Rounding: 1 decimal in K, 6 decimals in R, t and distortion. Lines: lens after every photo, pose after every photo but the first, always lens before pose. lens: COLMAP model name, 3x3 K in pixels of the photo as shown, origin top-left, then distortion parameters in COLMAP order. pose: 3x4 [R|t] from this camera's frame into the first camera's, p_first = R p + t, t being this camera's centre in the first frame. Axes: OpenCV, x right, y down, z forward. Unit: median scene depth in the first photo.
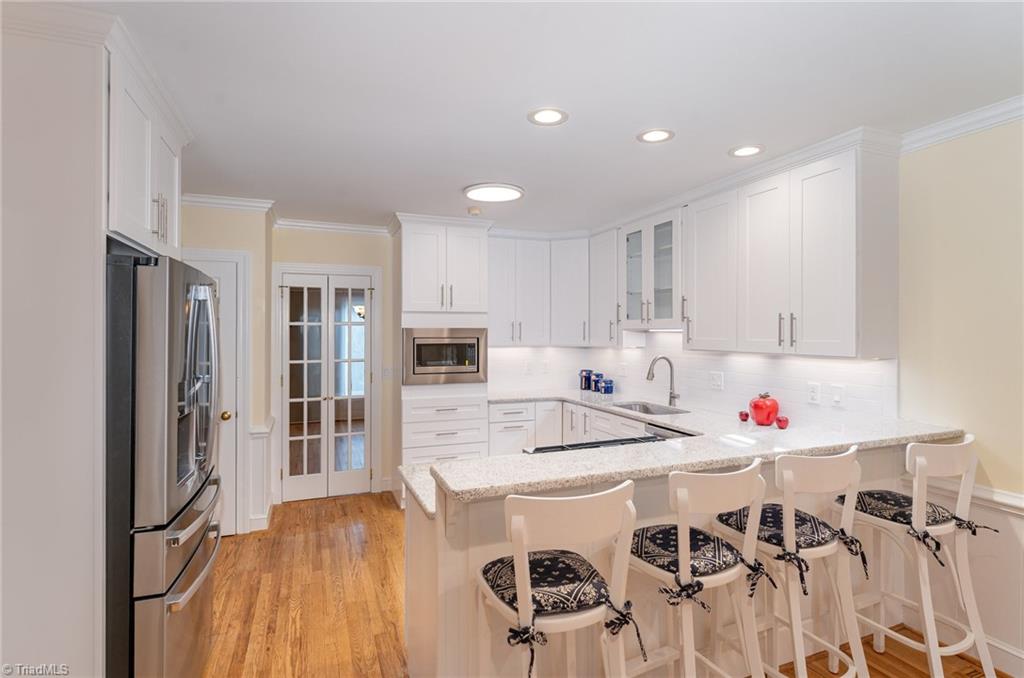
lens RADIAL K [[498.2, 0, 512.2], [0, 498.2, 332.1], [0, 0, 1]] dist [-0.005916, -0.000588]
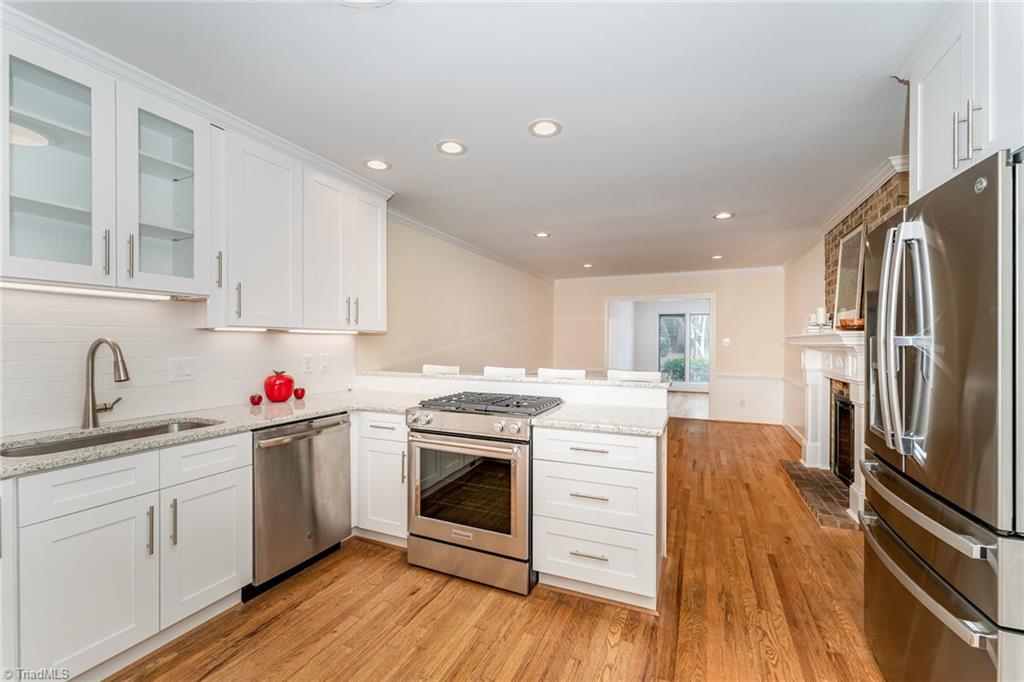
lens RADIAL K [[419.6, 0, 516.0], [0, 419.6, 341.3], [0, 0, 1]] dist [-0.007944, -0.000164]
pose [[-0.695337, -0.005893, 0.718660, -0.415810], [-0.003810, 0.999983, 0.004513, 0.055831], [-0.718674, 0.000400, -0.695347, 1.184305]]
